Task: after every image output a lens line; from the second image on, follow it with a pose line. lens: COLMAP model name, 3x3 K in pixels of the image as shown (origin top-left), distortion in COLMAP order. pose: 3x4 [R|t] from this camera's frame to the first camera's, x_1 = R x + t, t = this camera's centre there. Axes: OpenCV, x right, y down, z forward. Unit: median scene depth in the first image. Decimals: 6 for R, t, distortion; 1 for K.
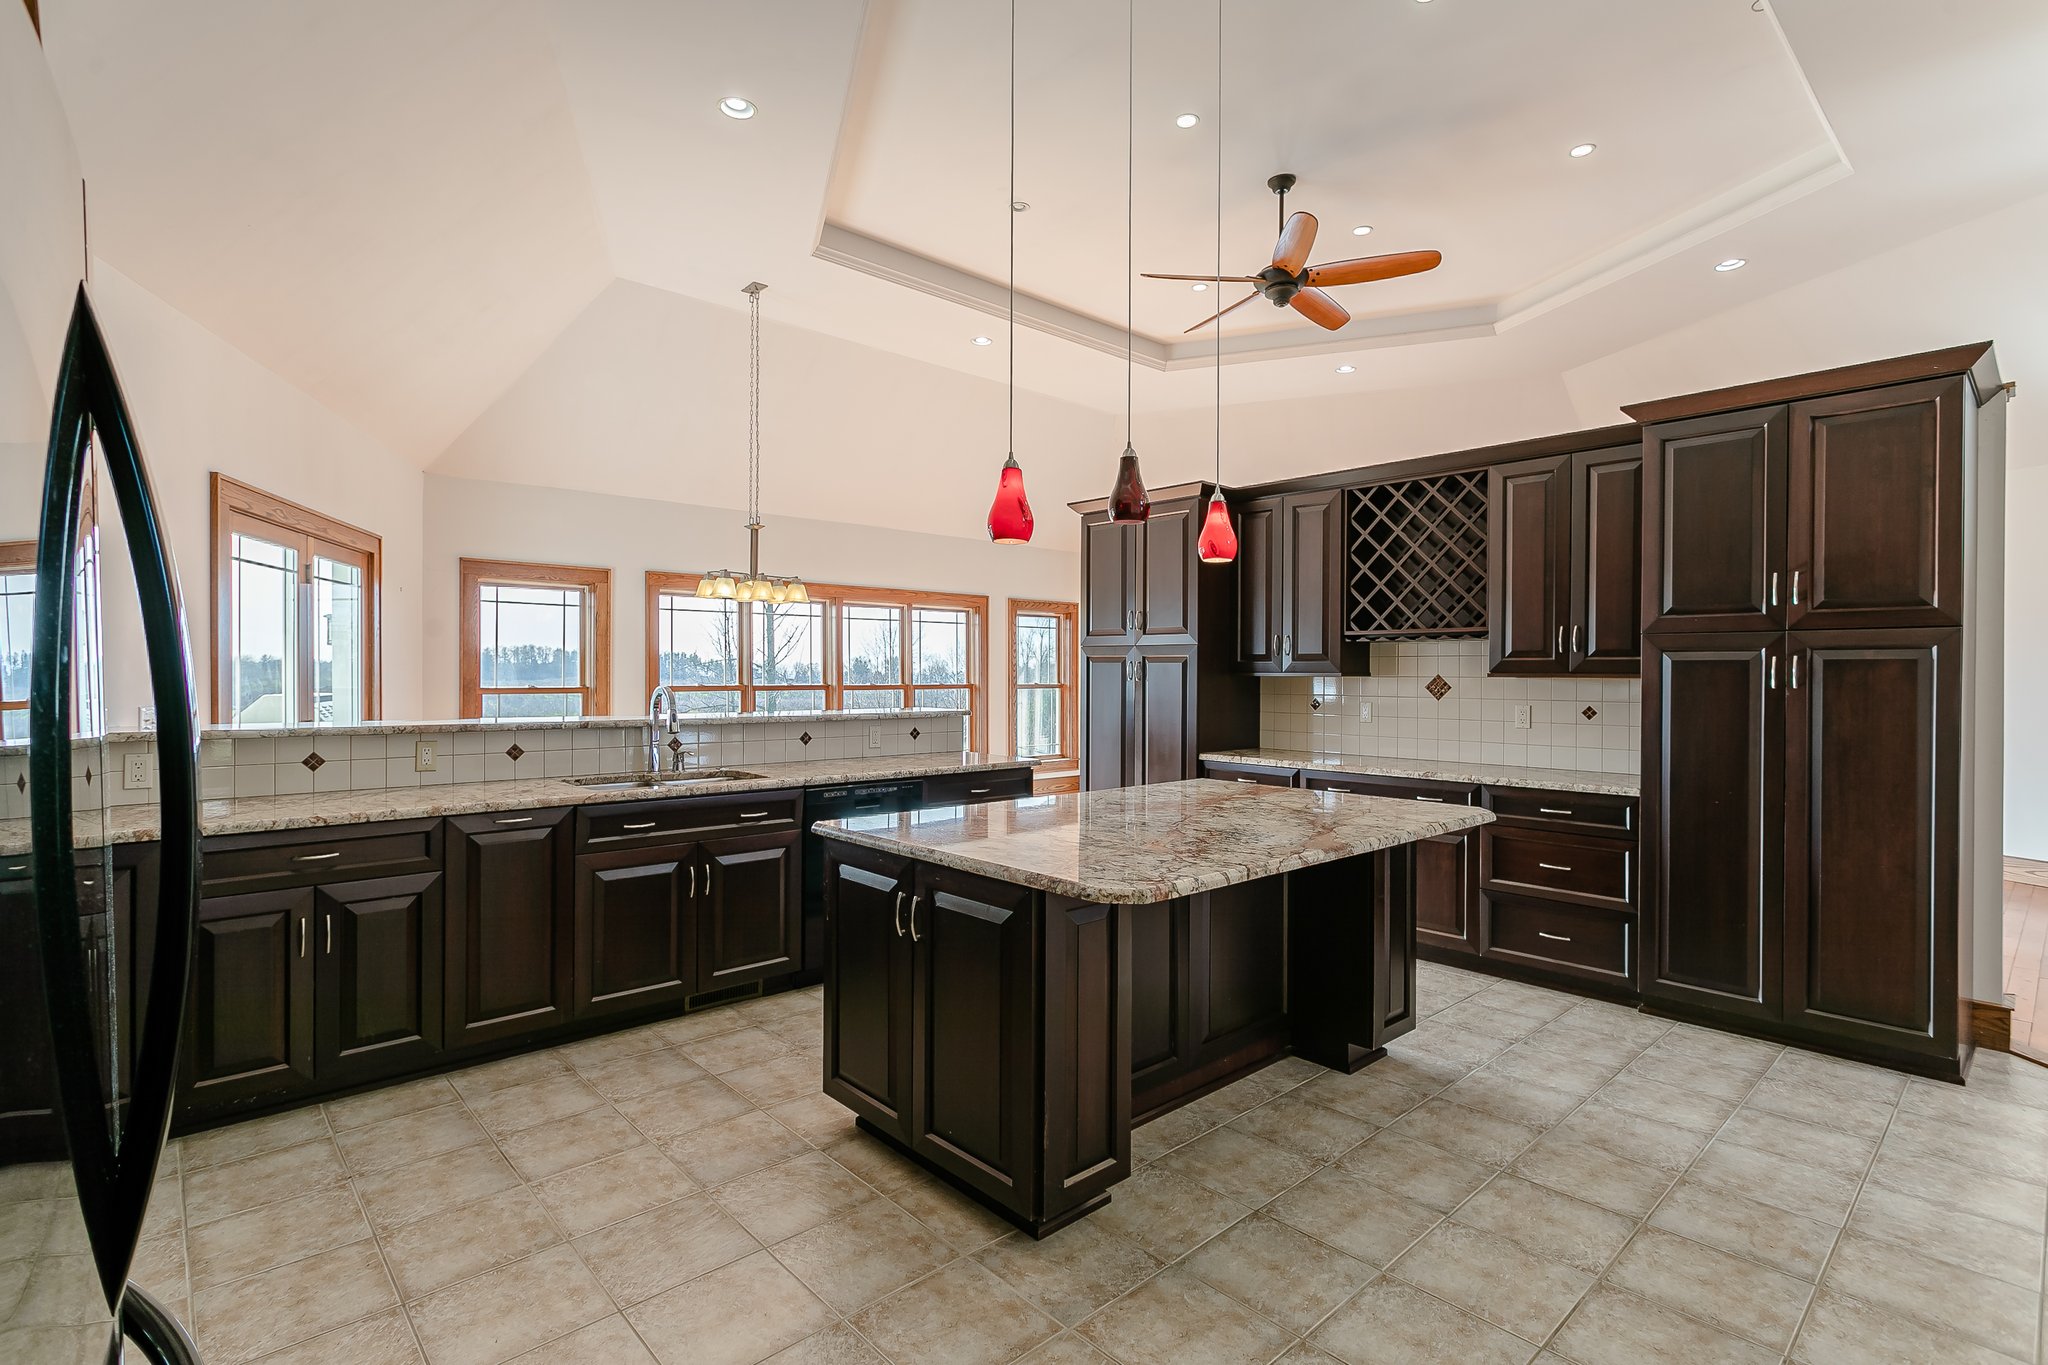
lens RADIAL K [[978.1, 0, 1028.5], [0, 978.1, 686.2], [0, 0, 1]] dist [0.000263, 0.002853]
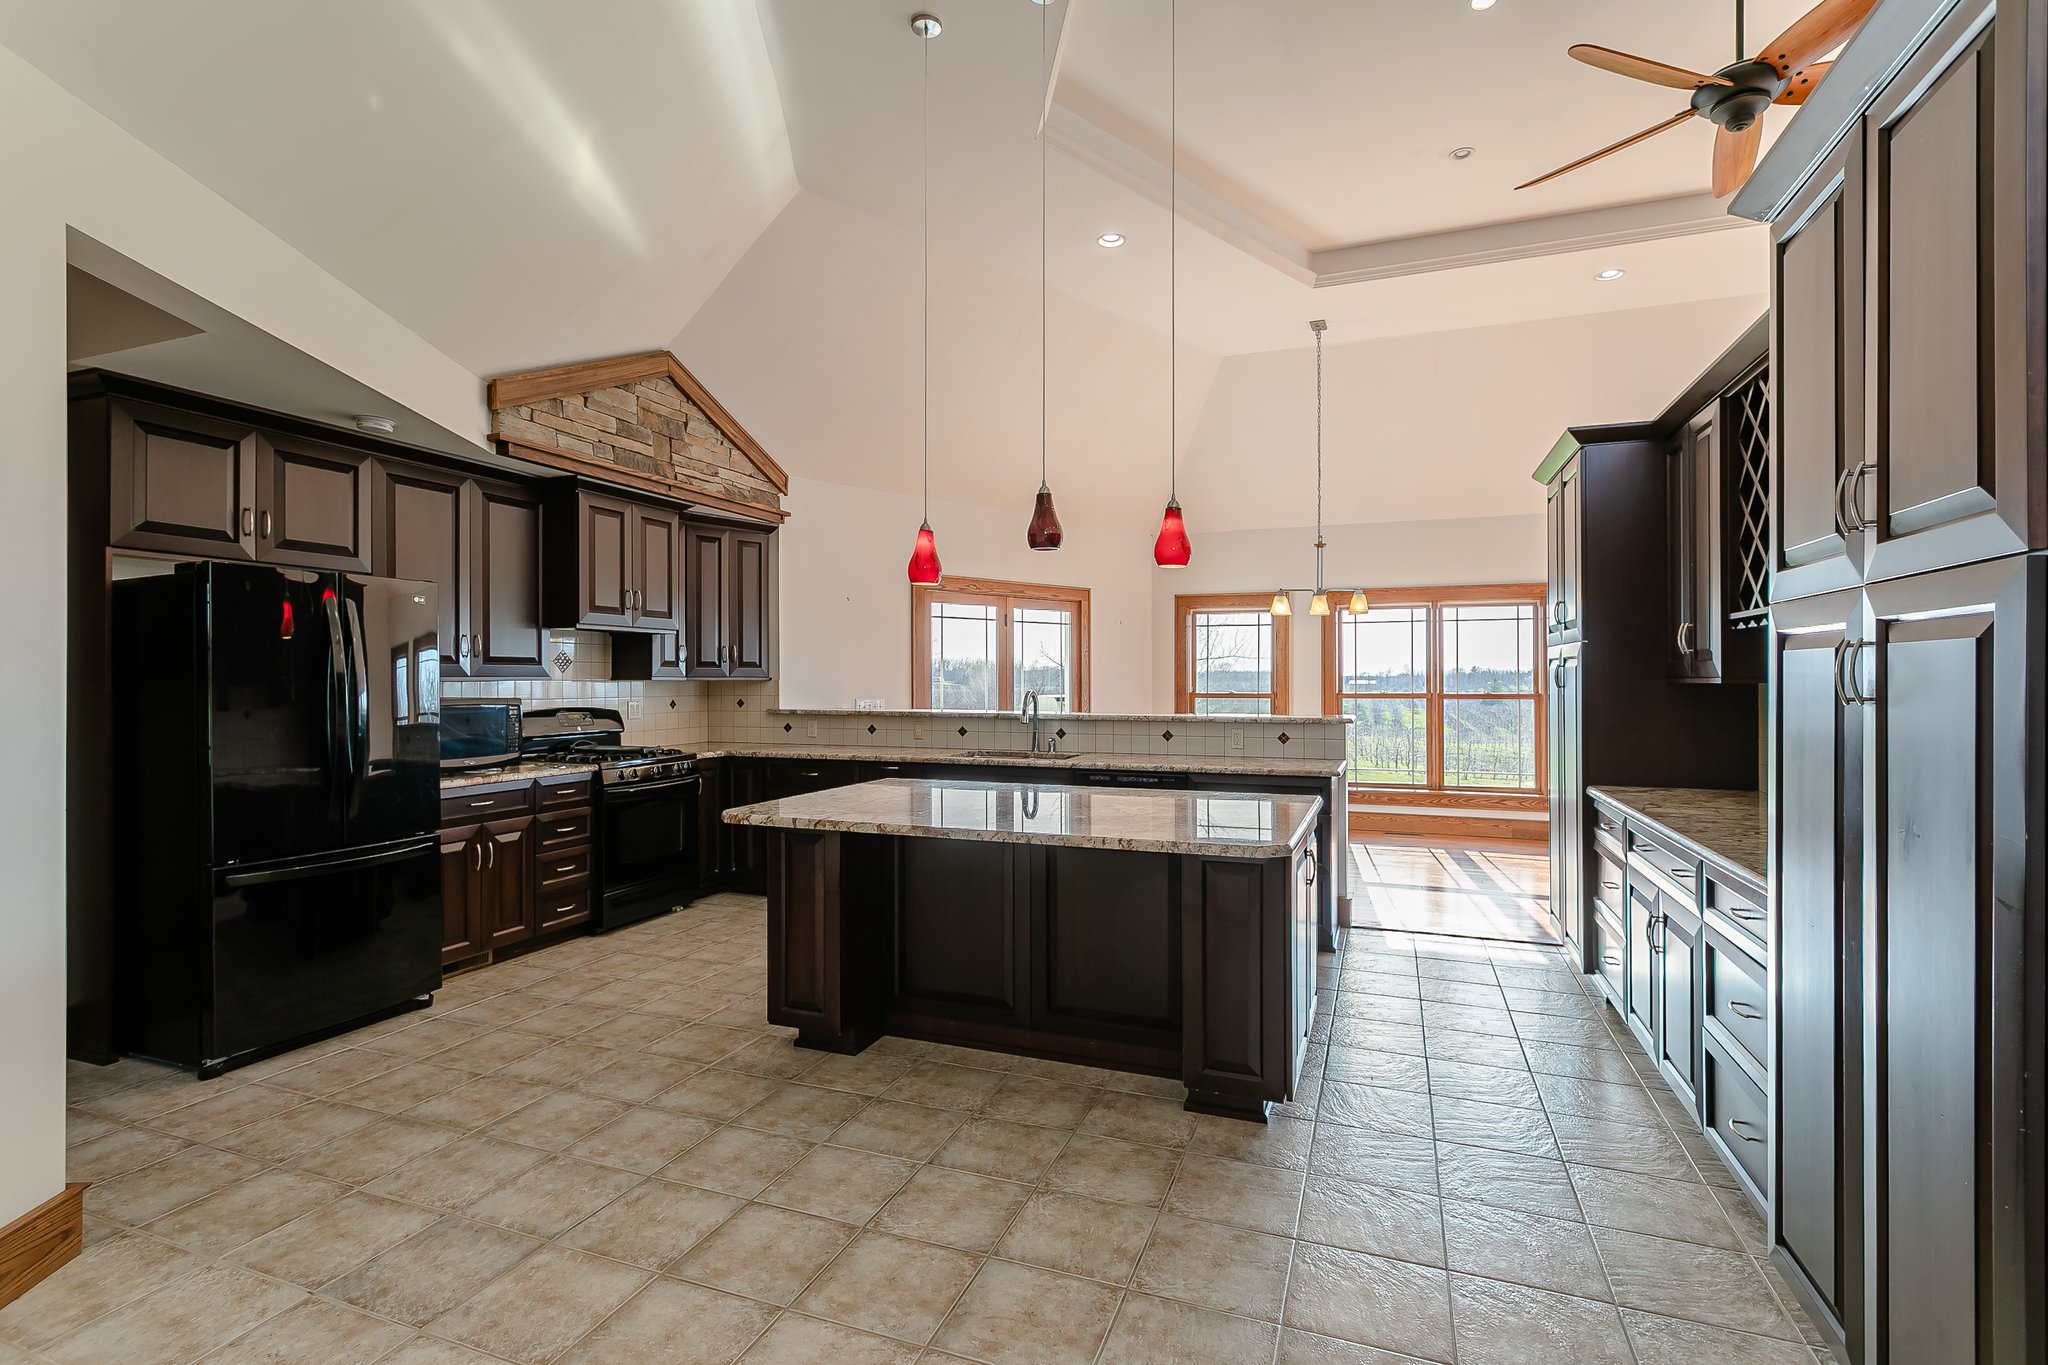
lens RADIAL K [[978.1, 0, 1022.9], [0, 978.1, 701.0], [0, 0, 1]] dist [0.000263, 0.002853]
pose [[0.442758, 0.018046, -0.896460, 1.162818], [-0.007543, 0.999837, 0.016402, -0.012080], [0.896610, -0.000500, 0.442822, 0.468676]]
